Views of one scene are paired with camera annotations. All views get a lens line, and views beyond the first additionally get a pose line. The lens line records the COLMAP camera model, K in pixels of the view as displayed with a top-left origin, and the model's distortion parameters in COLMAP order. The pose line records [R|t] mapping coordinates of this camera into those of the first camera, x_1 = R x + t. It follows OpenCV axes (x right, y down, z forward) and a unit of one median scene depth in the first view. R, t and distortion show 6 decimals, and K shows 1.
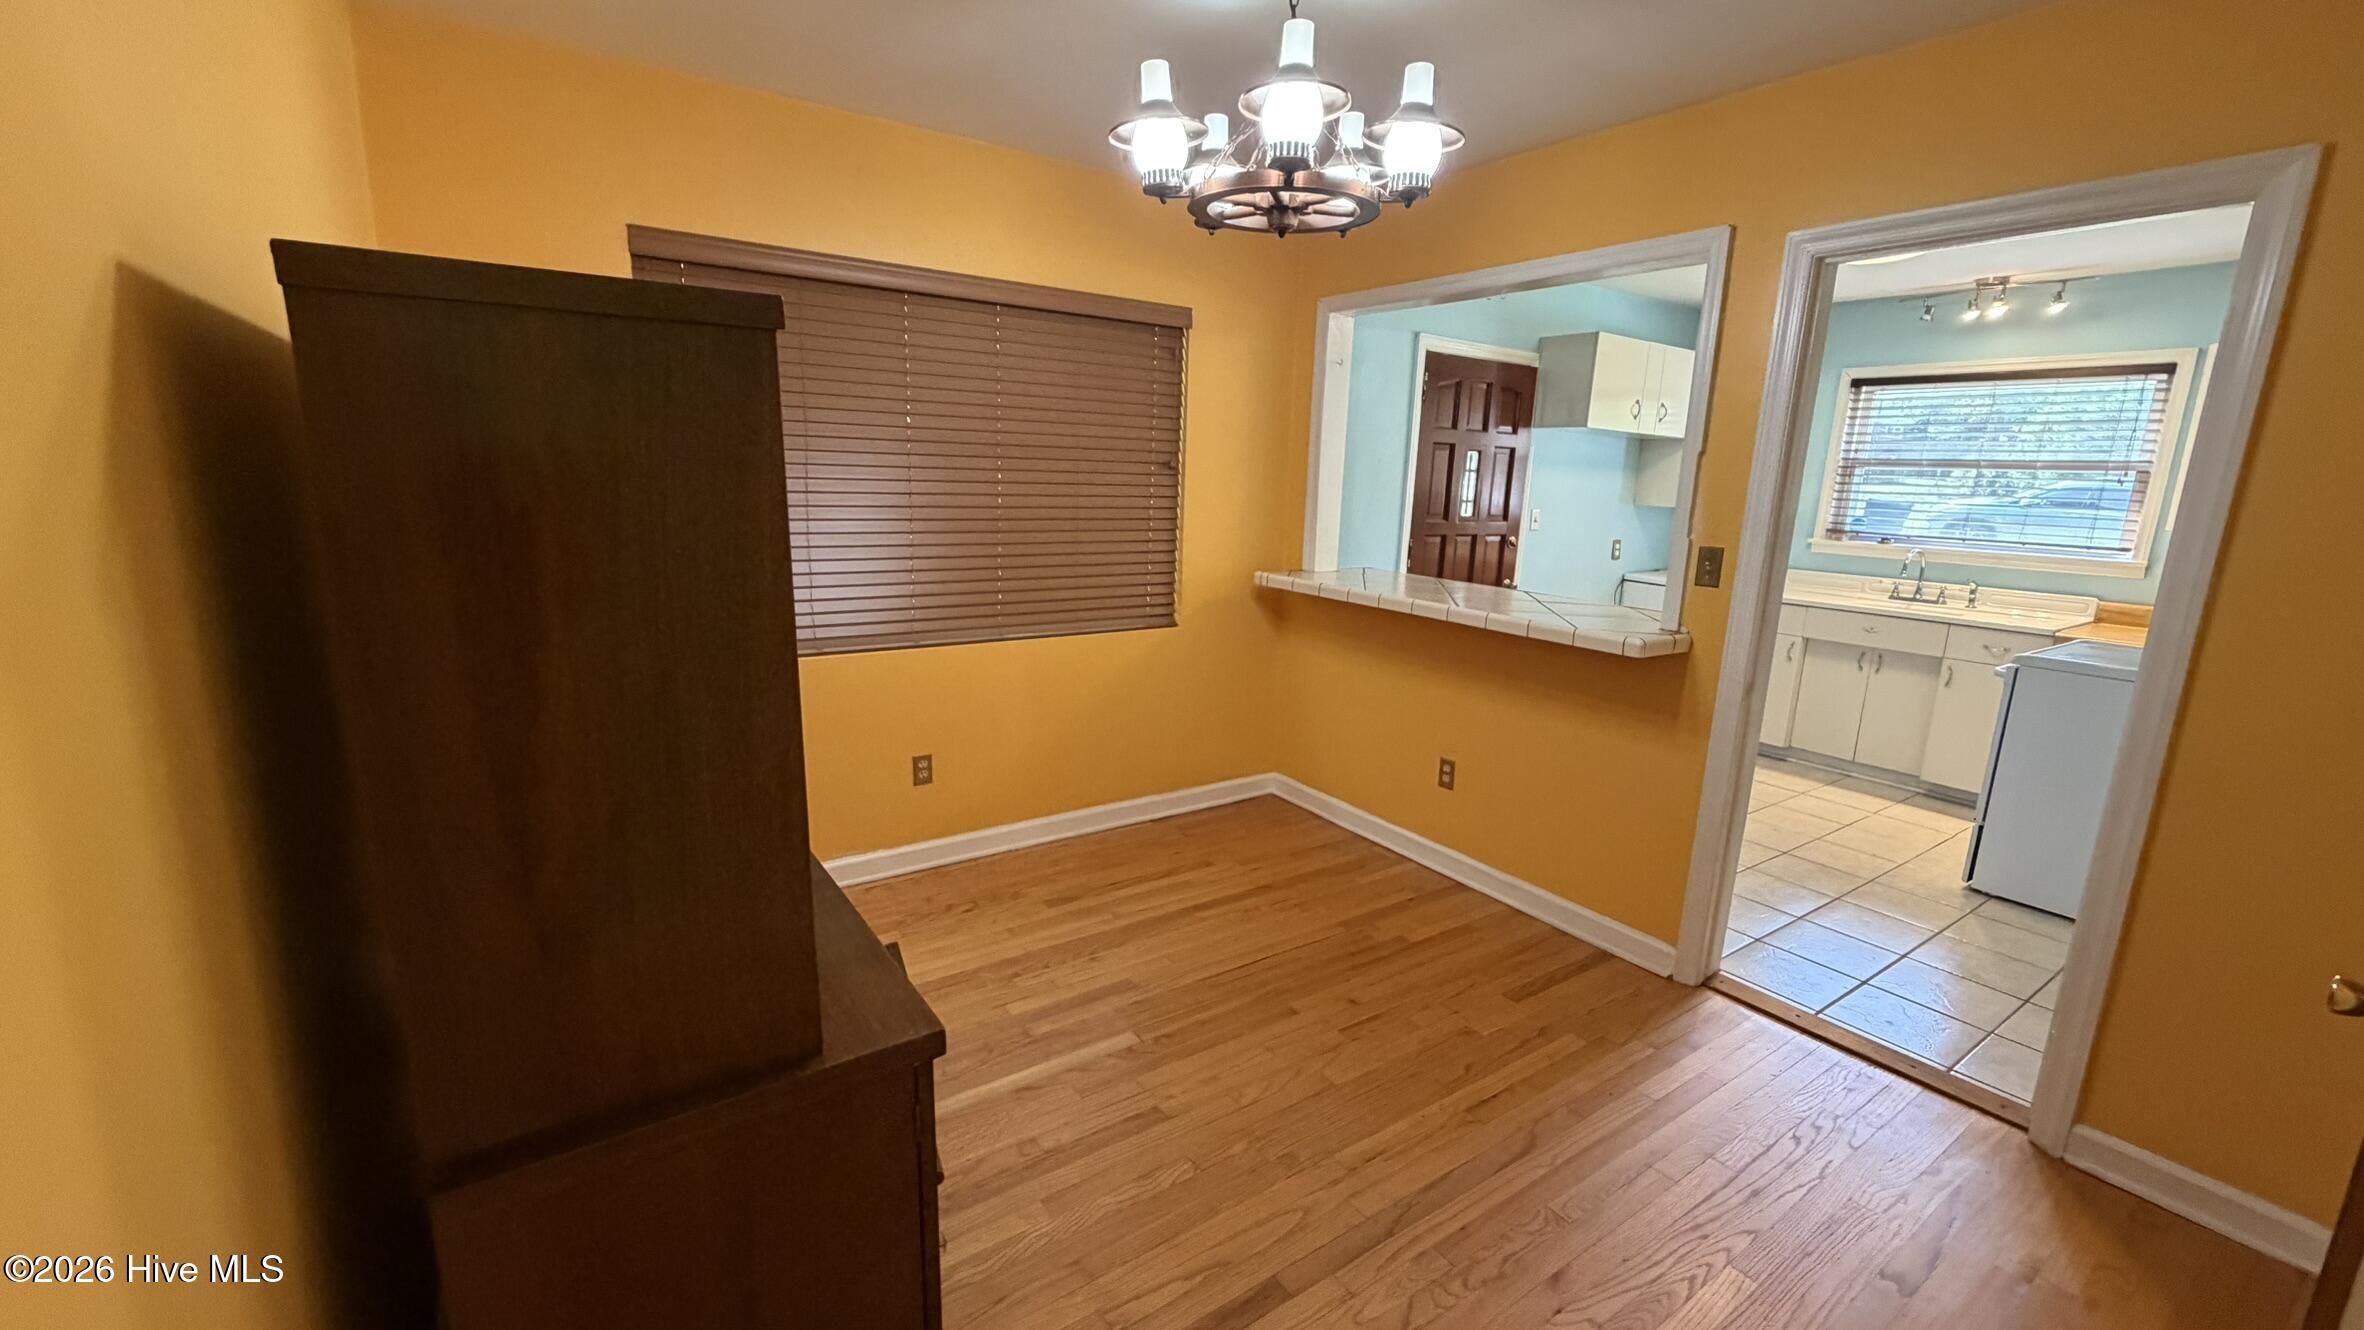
lens RADIAL K [[942.0, 0, 1174.8], [0, 942.0, 664.2], [0, 0, 1]] dist [0.001031, 0.000020]
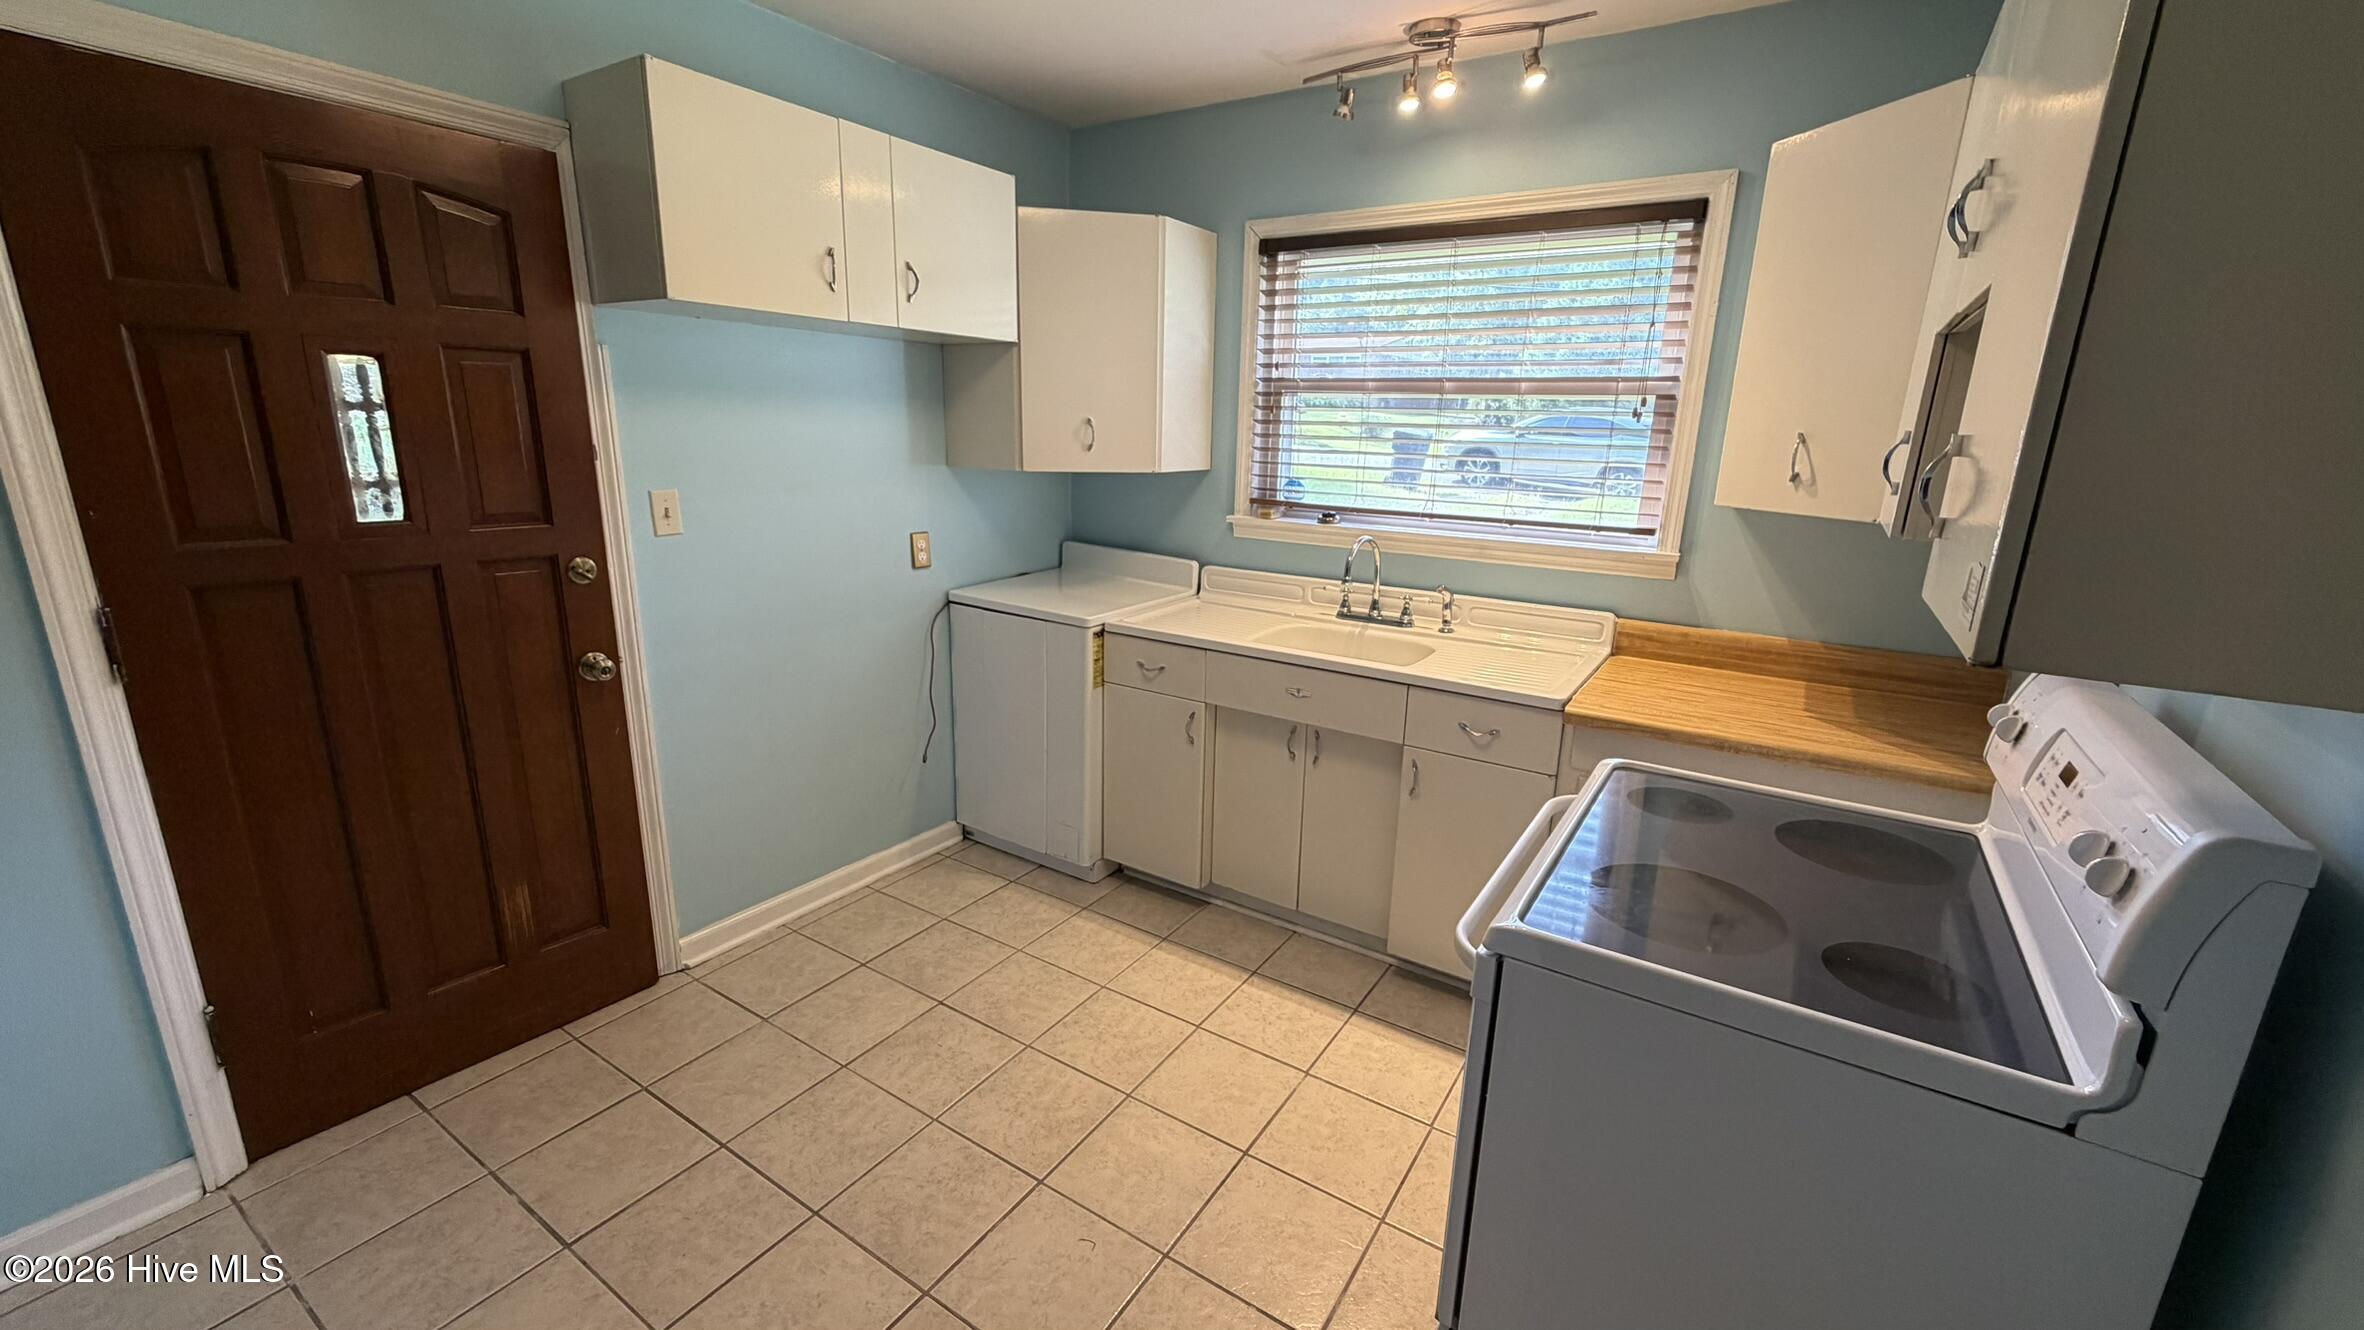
lens RADIAL K [[942.0, 0, 1174.8], [0, 942.0, 664.2], [0, 0, 1]] dist [0.001031, 0.000020]
pose [[0.928387, -0.107877, 0.355612, 0.454744], [0.085117, 0.993227, 0.079089, -0.097596], [-0.361736, -0.043157, 0.931281, 0.489562]]
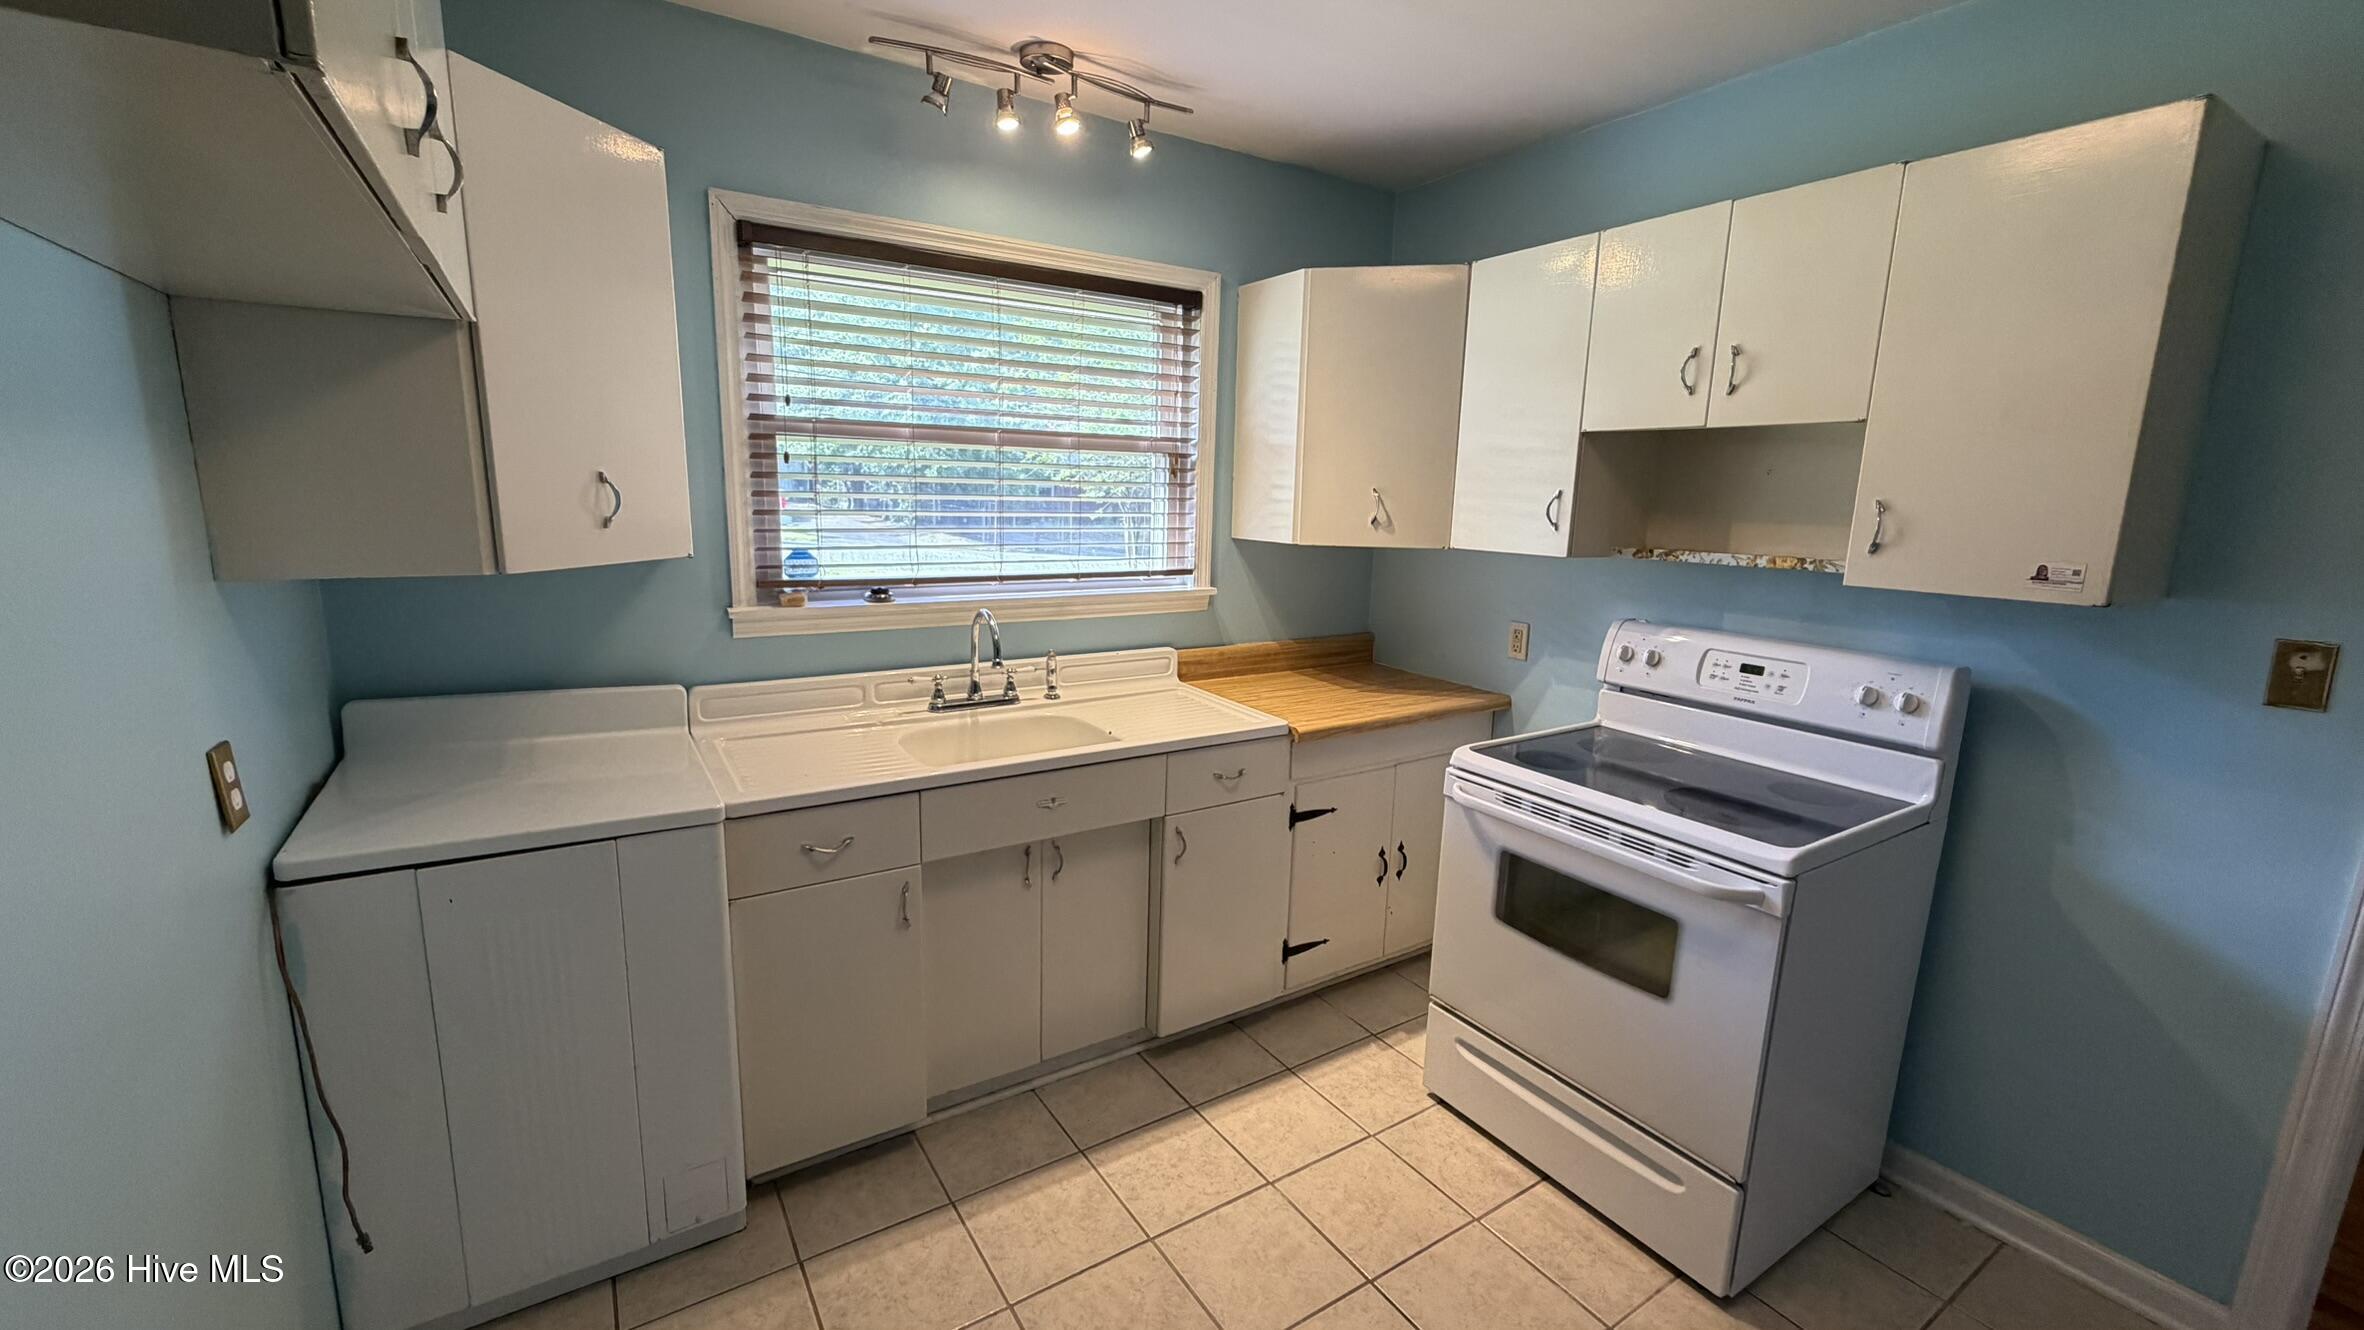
lens RADIAL K [[949.9, 0, 1182.3], [0, 949.9, 661.6], [0, 0, 1]] dist [0.000985, 0.000060]
pose [[0.036772, -0.219061, 0.975018, 0.294015], [0.177607, 0.961577, 0.209343, -0.177518], [-0.983414, 0.165472, 0.074266, 0.846537]]
